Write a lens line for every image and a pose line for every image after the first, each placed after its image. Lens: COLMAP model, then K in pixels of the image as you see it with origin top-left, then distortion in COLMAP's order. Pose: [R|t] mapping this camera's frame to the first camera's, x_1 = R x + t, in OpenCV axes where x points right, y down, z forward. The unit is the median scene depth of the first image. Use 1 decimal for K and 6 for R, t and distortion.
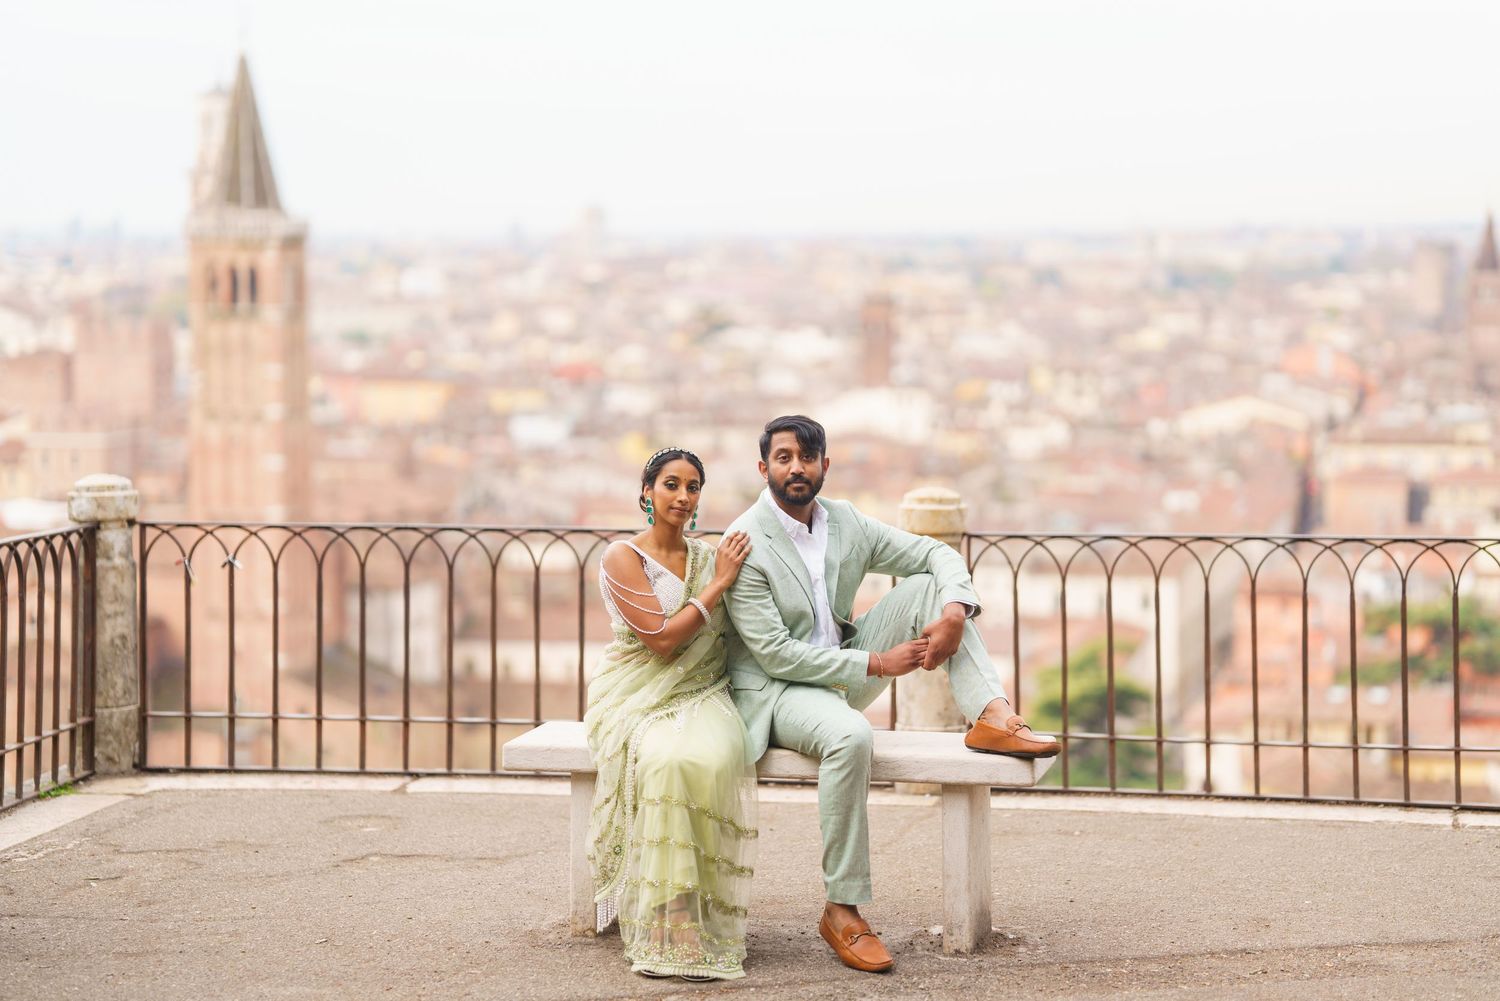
lens RADIAL K [[3822.5, 0, 732.2], [0, 3822.5, 499.5], [0, 0, 1]] dist [0.743934, 0.480903]
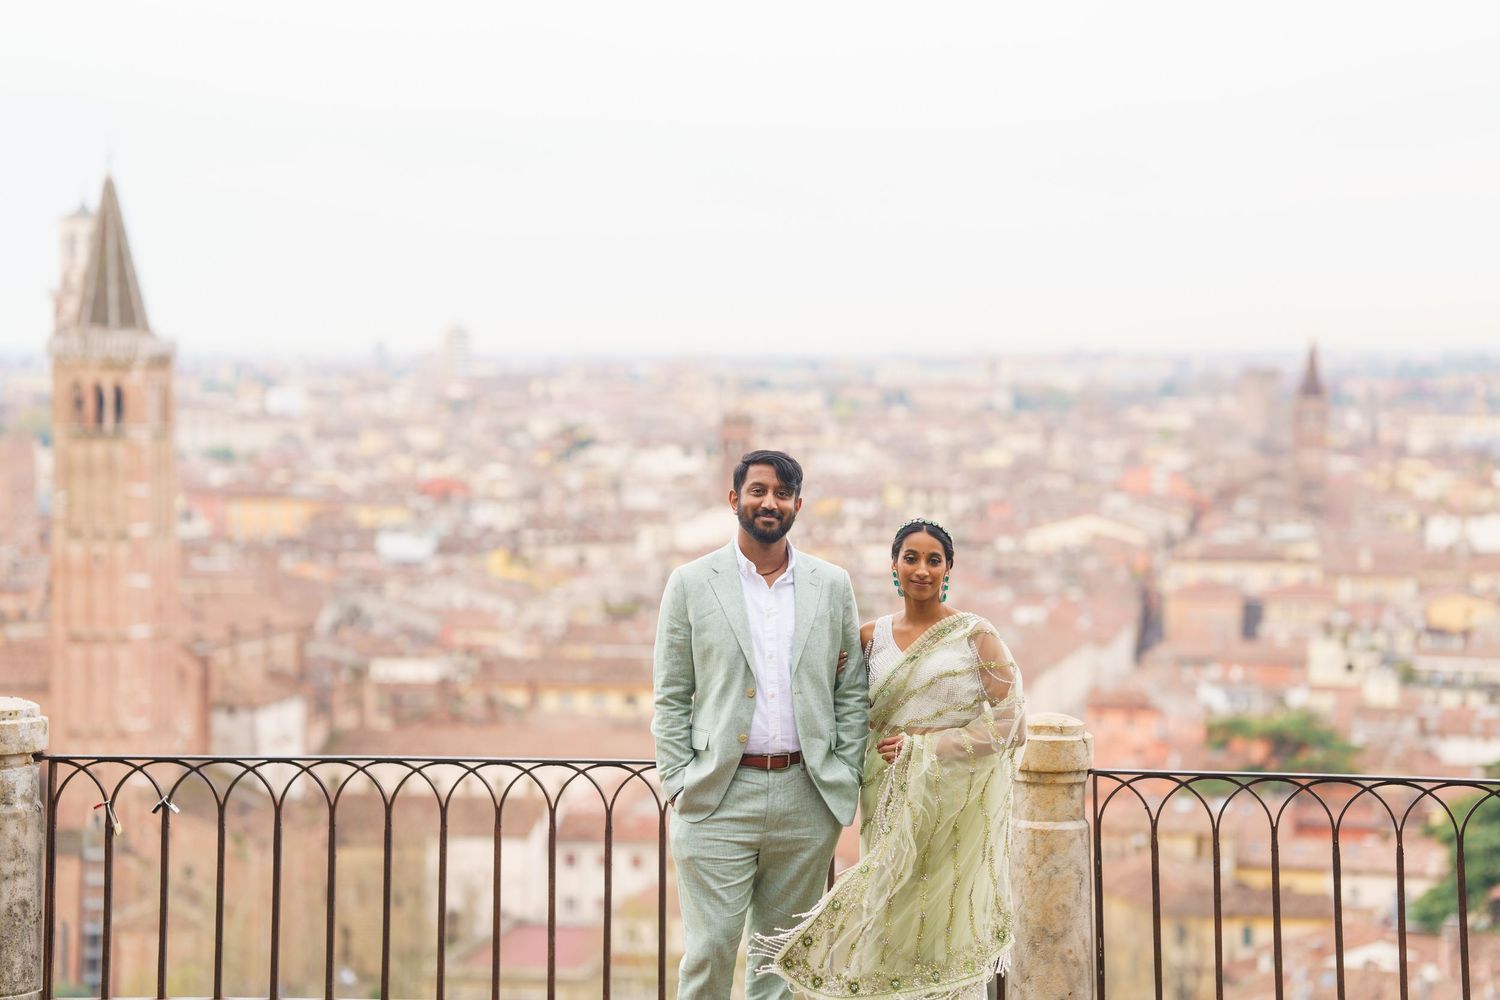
lens RADIAL K [[3633.2, 0, 761.7], [0, 3633.2, 503.7], [0, 0, 1]] dist [0.766609, 0.060002]
pose [[0.998715, 0.000805, 0.050667, -0.045400], [0.000576, 0.999629, -0.027242, -0.025098], [-0.050670, 0.027236, 0.998344, 0.224189]]
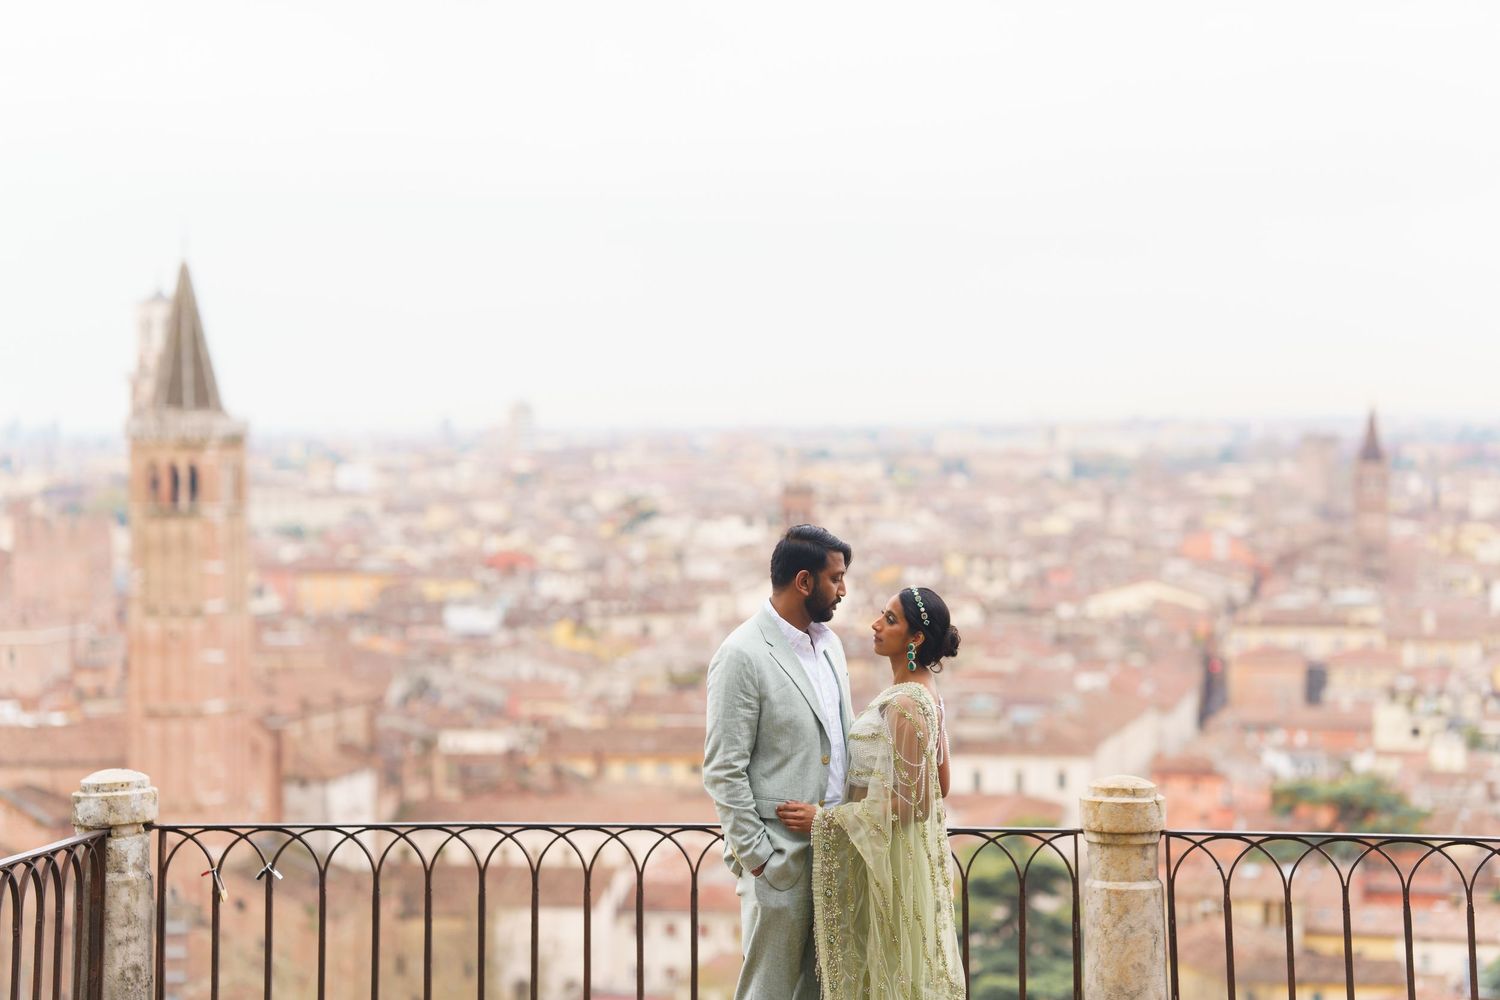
lens RADIAL K [[3603.7, 0, 749.5], [0, 3603.7, 502.0], [0, 0, 1]] dist [0.755026, 0.506108]
pose [[0.999480, -0.009437, 0.030848, -0.049920], [0.010882, 0.998834, -0.047042, -0.024869], [-0.030368, 0.047353, 0.998416, 0.204031]]
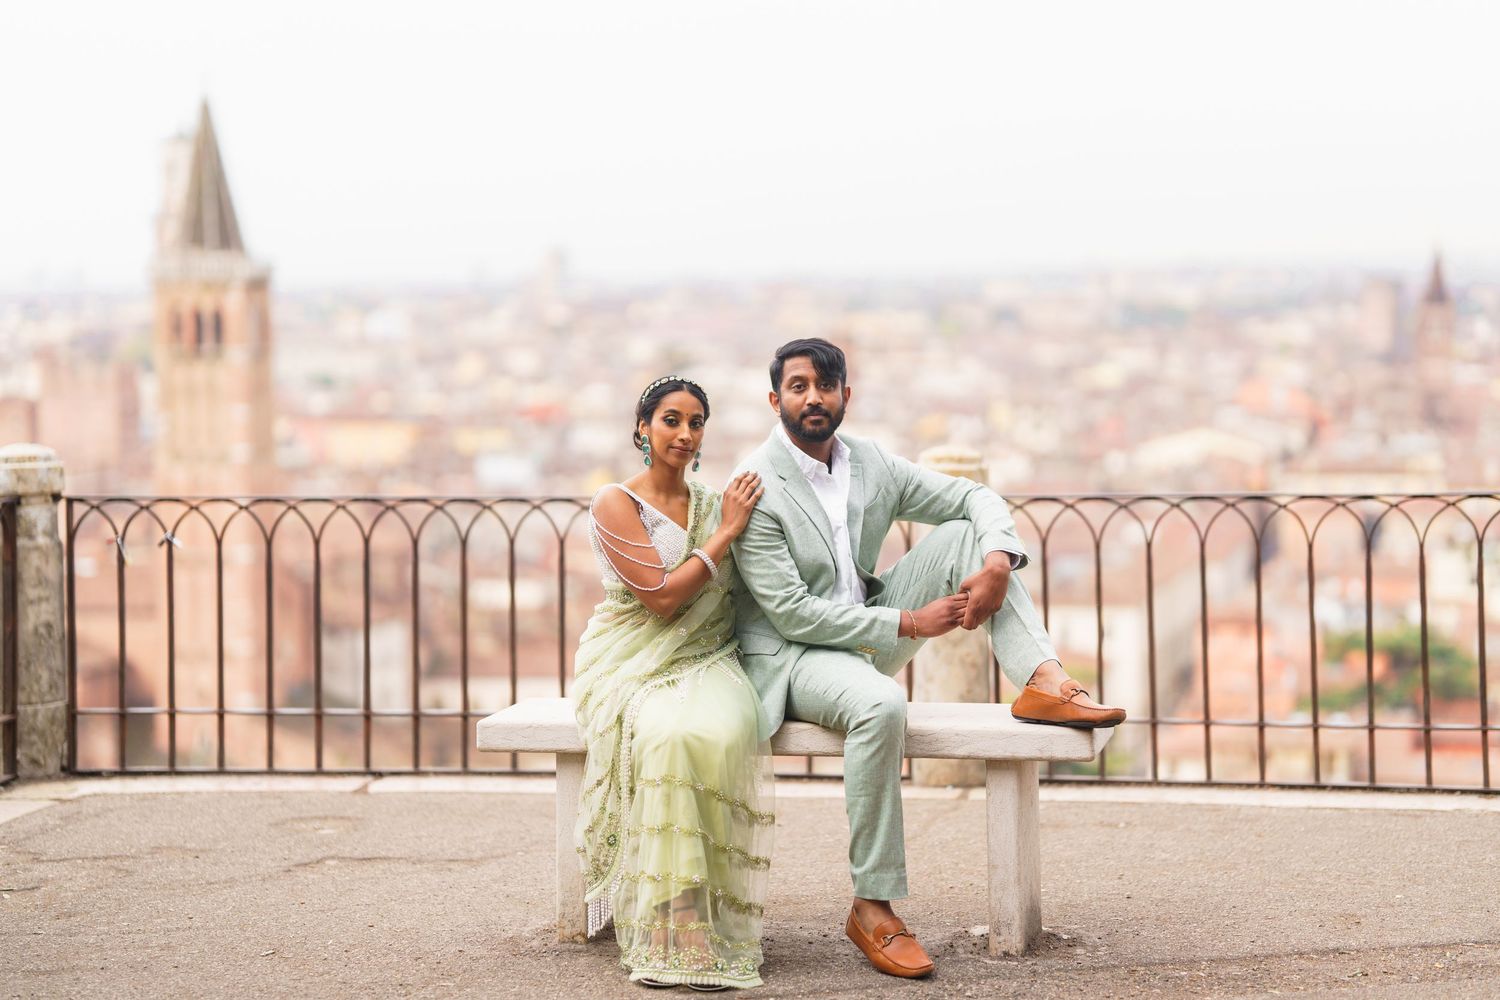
lens RADIAL K [[3735.8, 0, 748.5], [0, 3735.8, 500.9], [0, 0, 1]] dist [0.771728, 0.132478]
pose [[0.999834, -0.010892, 0.014580, -0.007949], [0.011060, 0.999873, -0.011457, 0.018656], [-0.014453, 0.011616, 0.999828, 0.116132]]
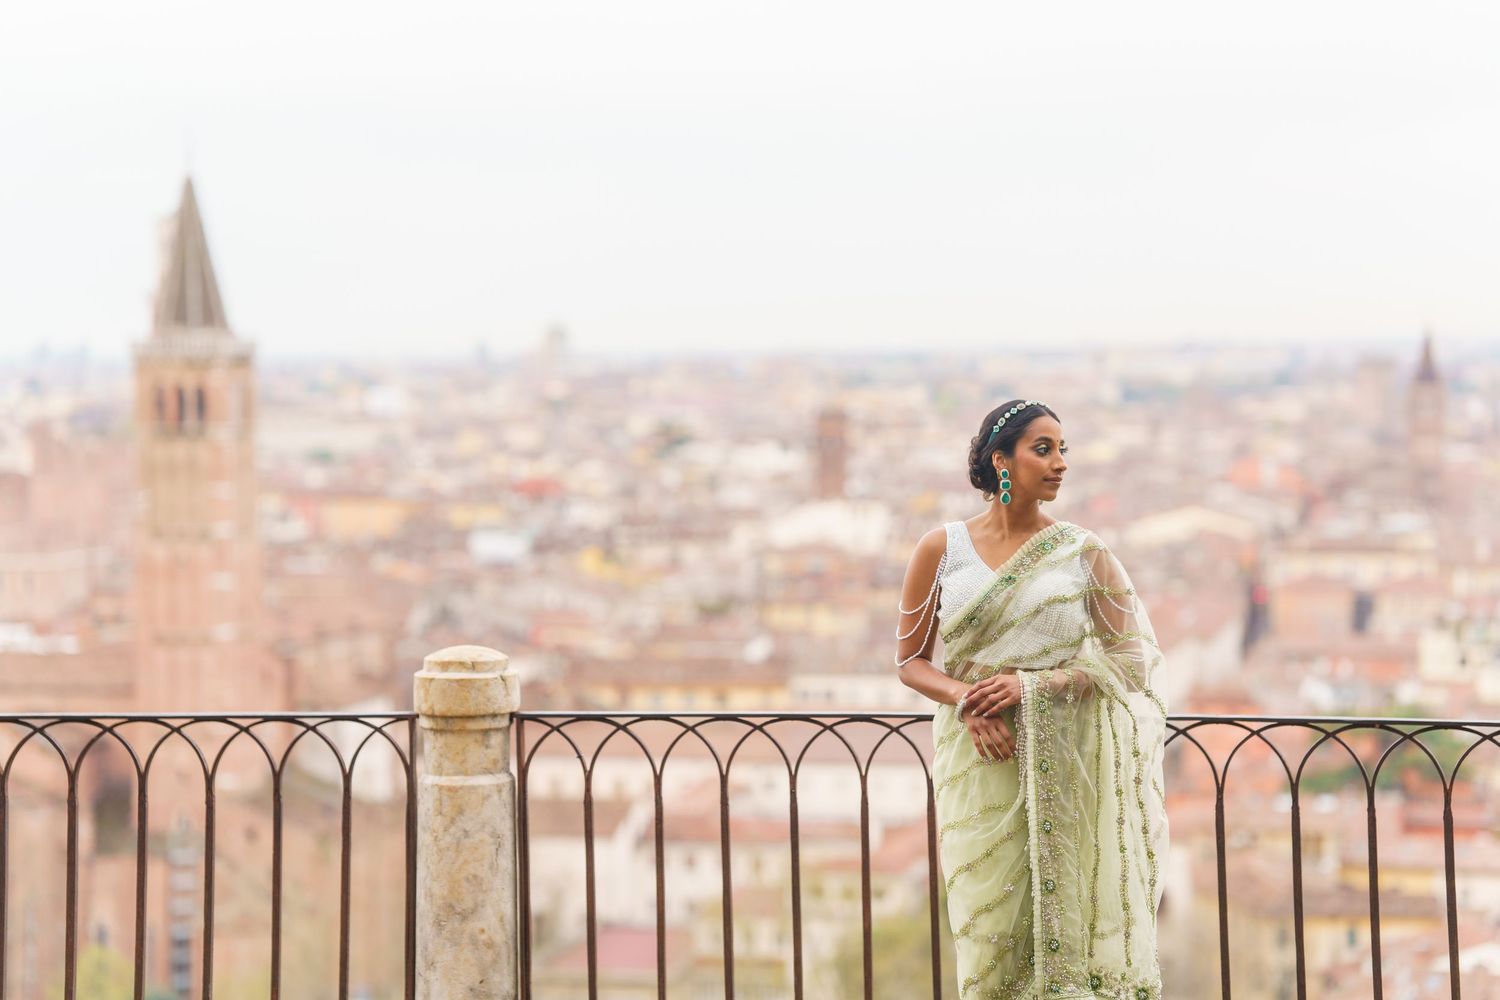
lens RADIAL K [[3633.2, 0, 761.7], [0, 3633.2, 503.7], [0, 0, 1]] dist [0.766609, 0.060002]
pose [[0.999918, -0.008836, 0.009267, 0.094688], [0.009098, 0.999550, -0.028588, -0.008847], [-0.009010, 0.028670, 0.999548, 0.344596]]
